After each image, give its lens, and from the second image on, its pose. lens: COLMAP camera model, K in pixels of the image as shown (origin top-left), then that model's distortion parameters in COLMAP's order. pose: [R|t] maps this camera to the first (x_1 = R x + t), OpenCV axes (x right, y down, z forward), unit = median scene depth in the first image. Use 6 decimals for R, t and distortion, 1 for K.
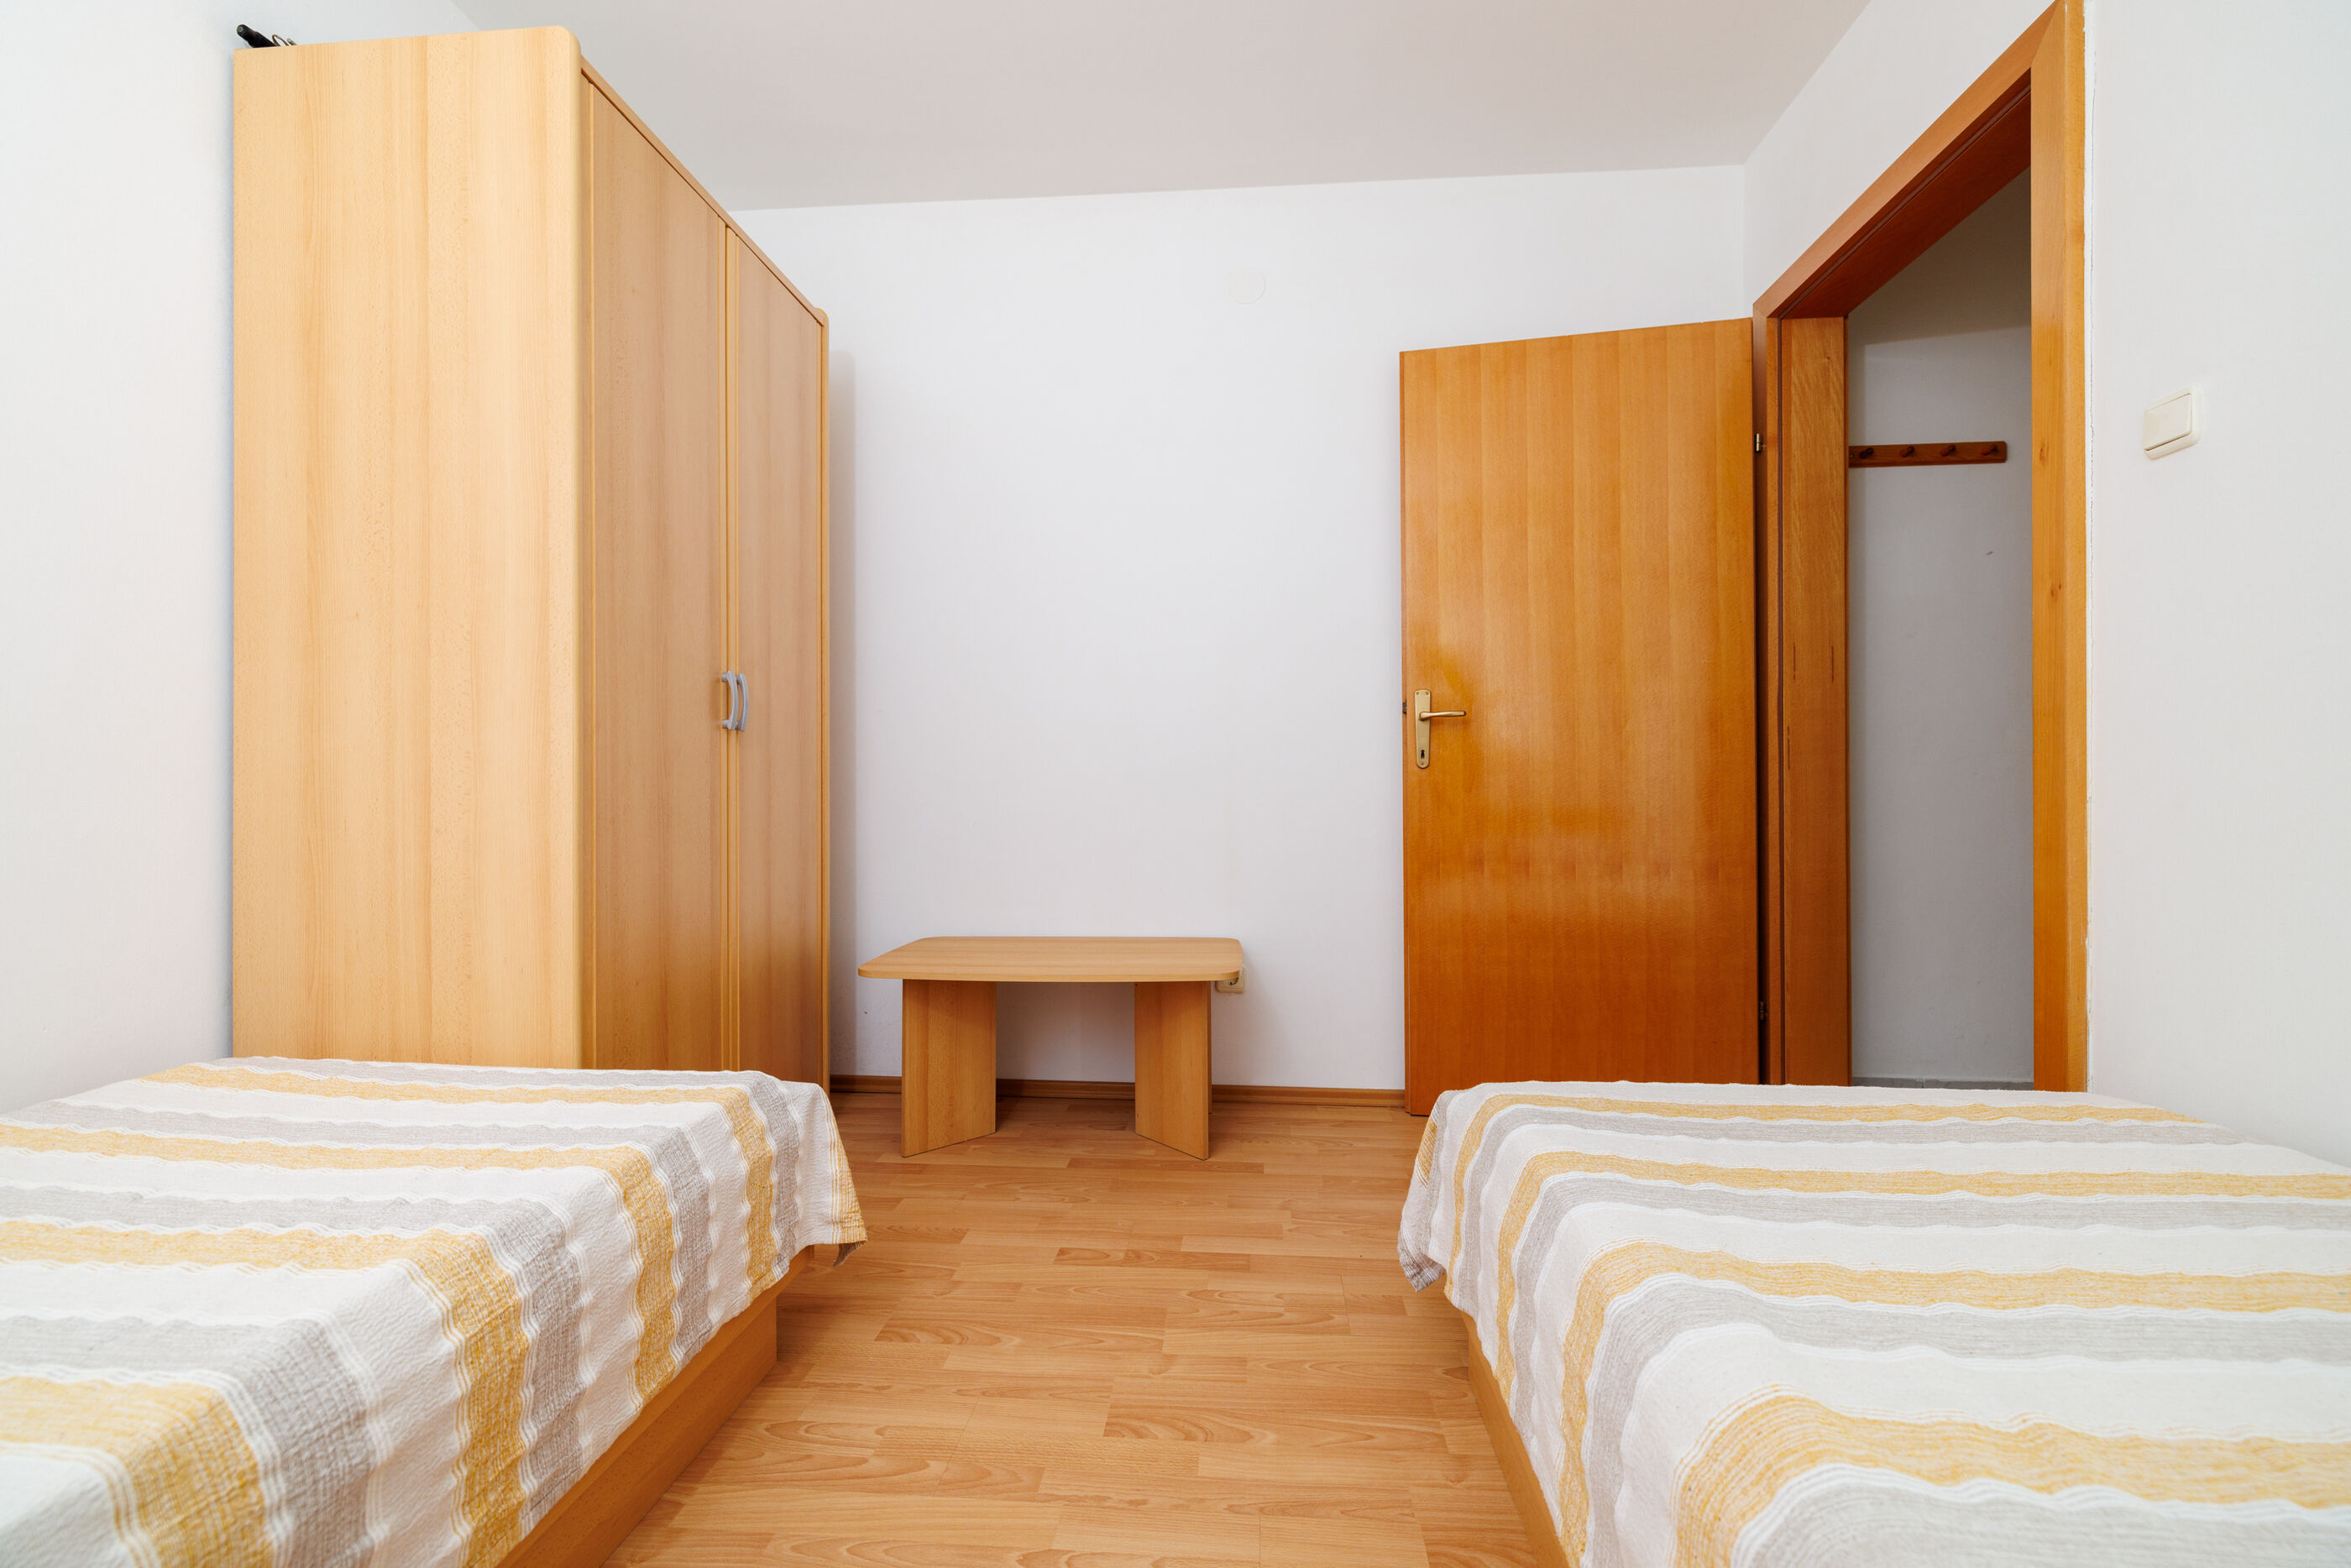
lens RADIAL K [[990.4, 0, 1186.3], [0, 990.4, 787.3], [0, 0, 1]] dist [0.002193, 0.000171]
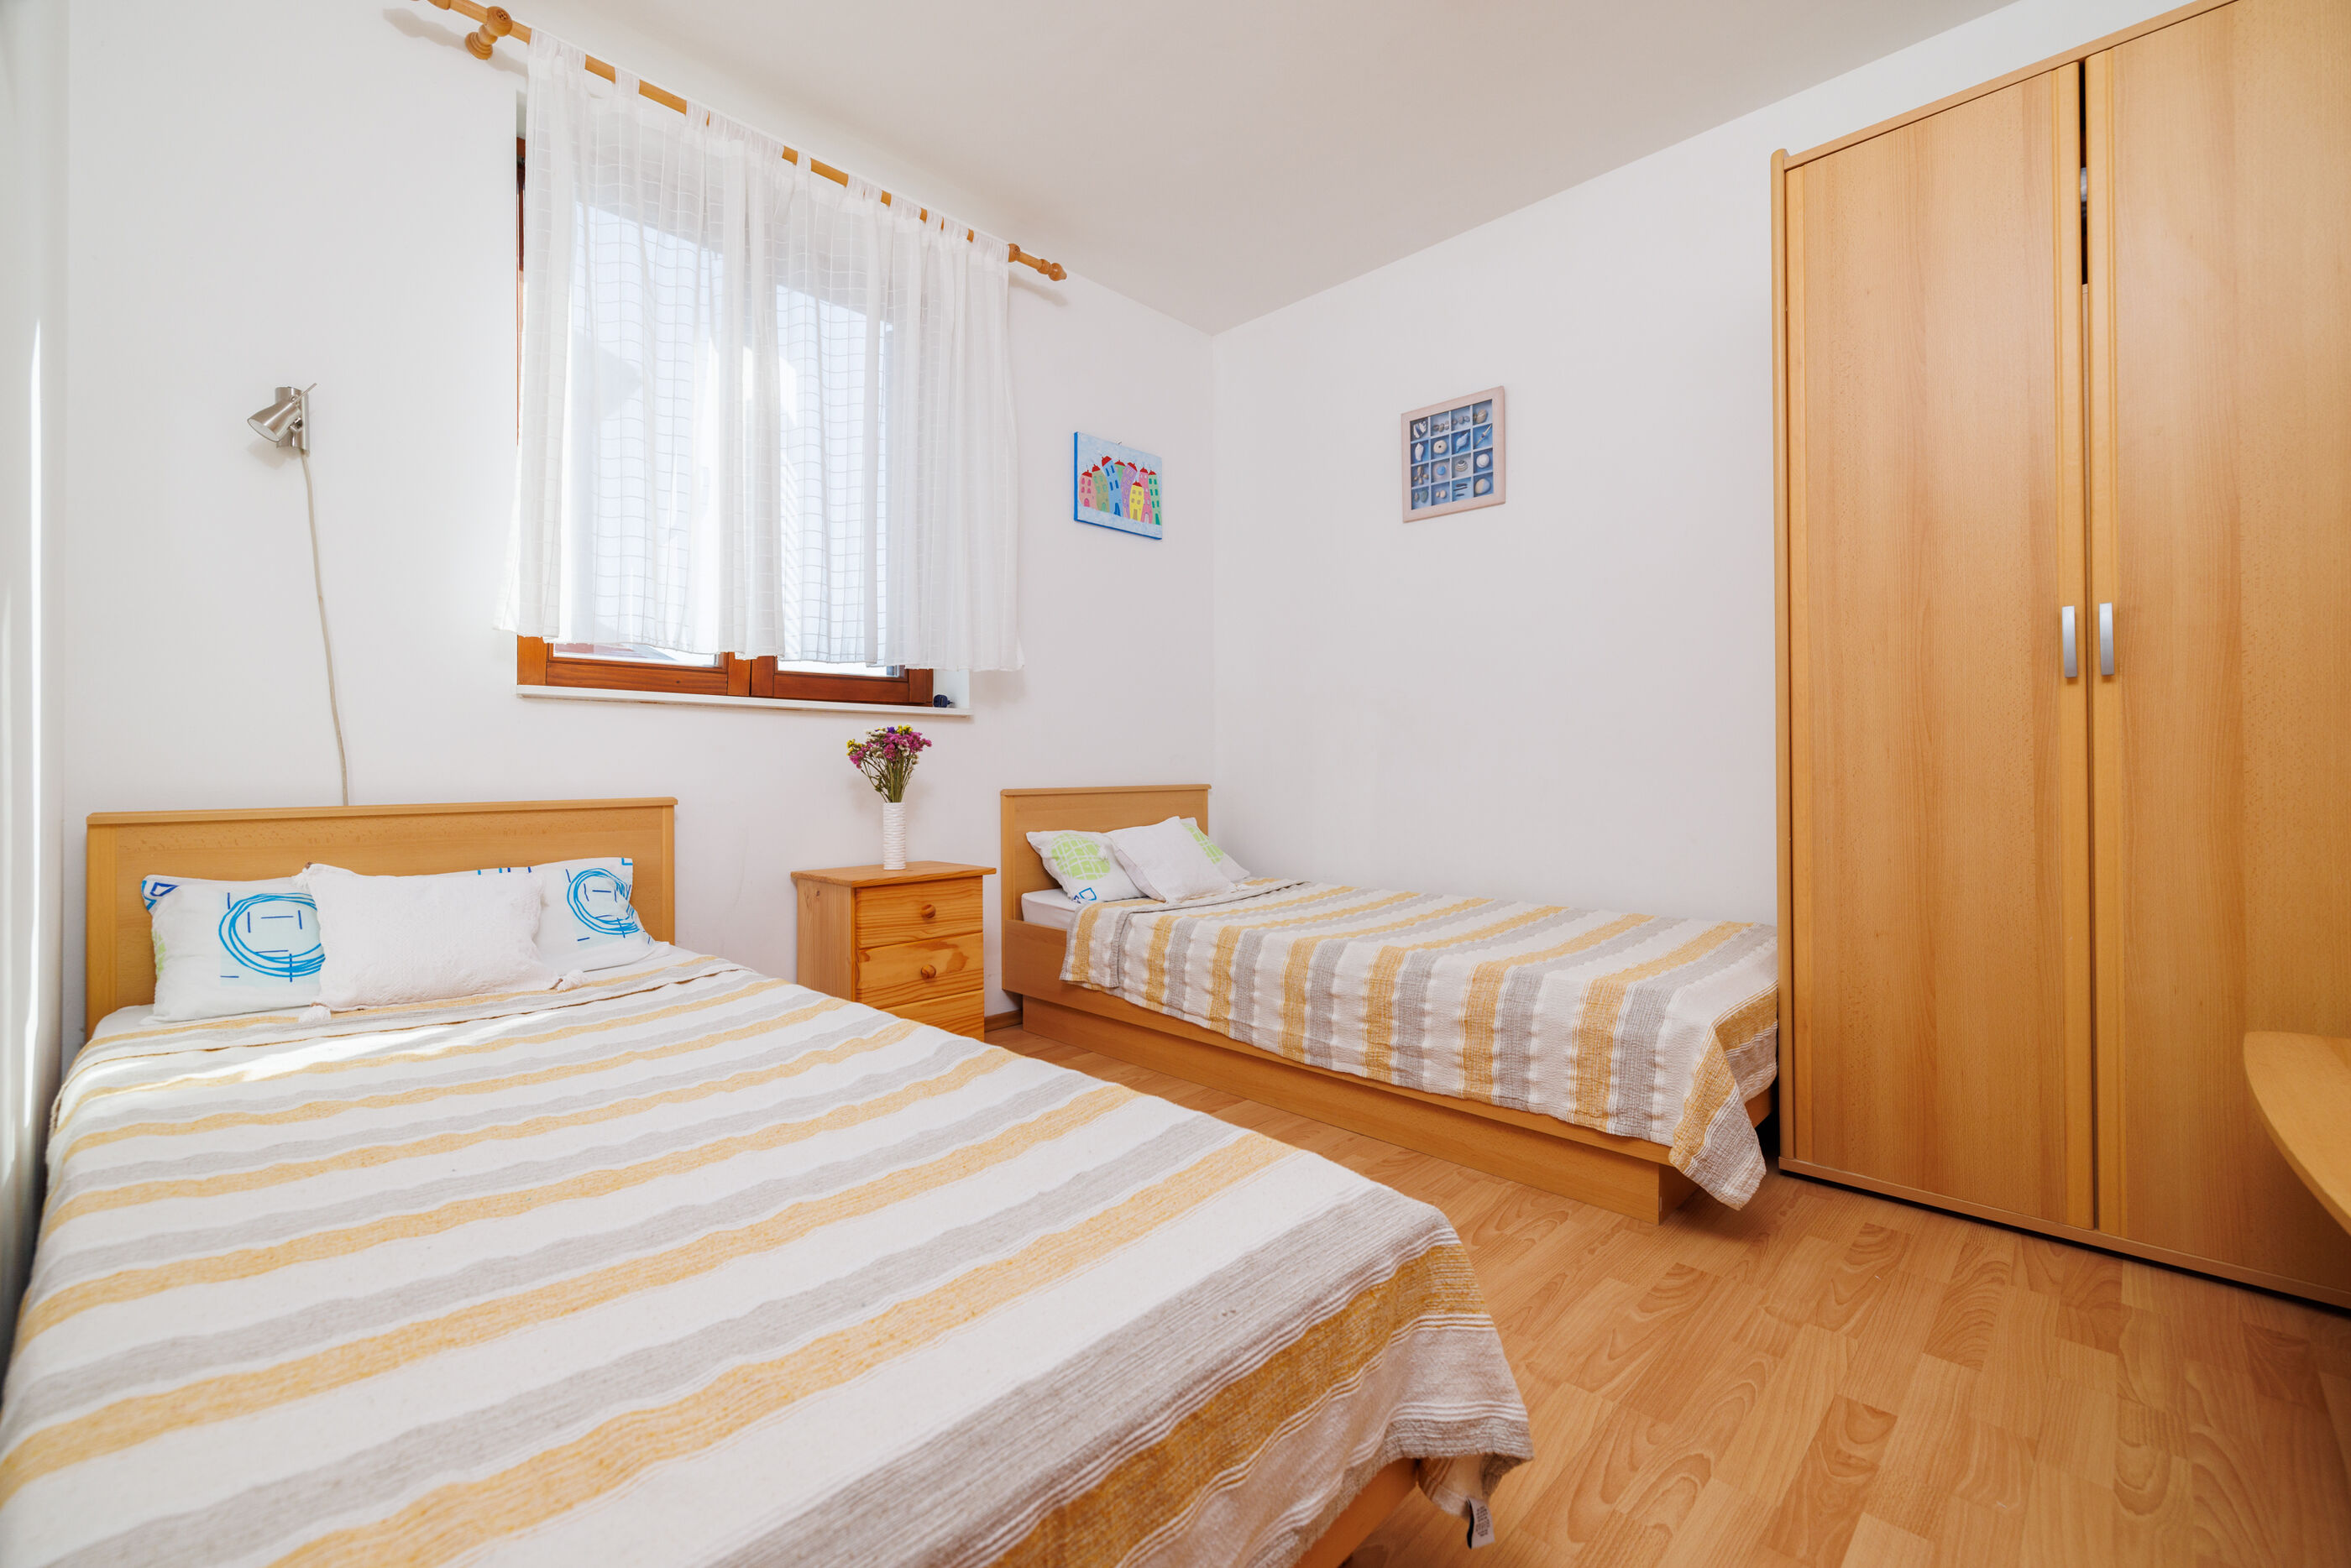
lens RADIAL K [[992.9, 0, 1181.8], [0, 992.9, 760.9], [0, 0, 1]] dist [0.001691, 0.000225]
pose [[-0.632977, -0.004779, -0.774156, 1.011685], [0.003249, 0.999956, -0.008829, 0.017826], [0.774164, -0.008104, -0.632933, 1.472263]]
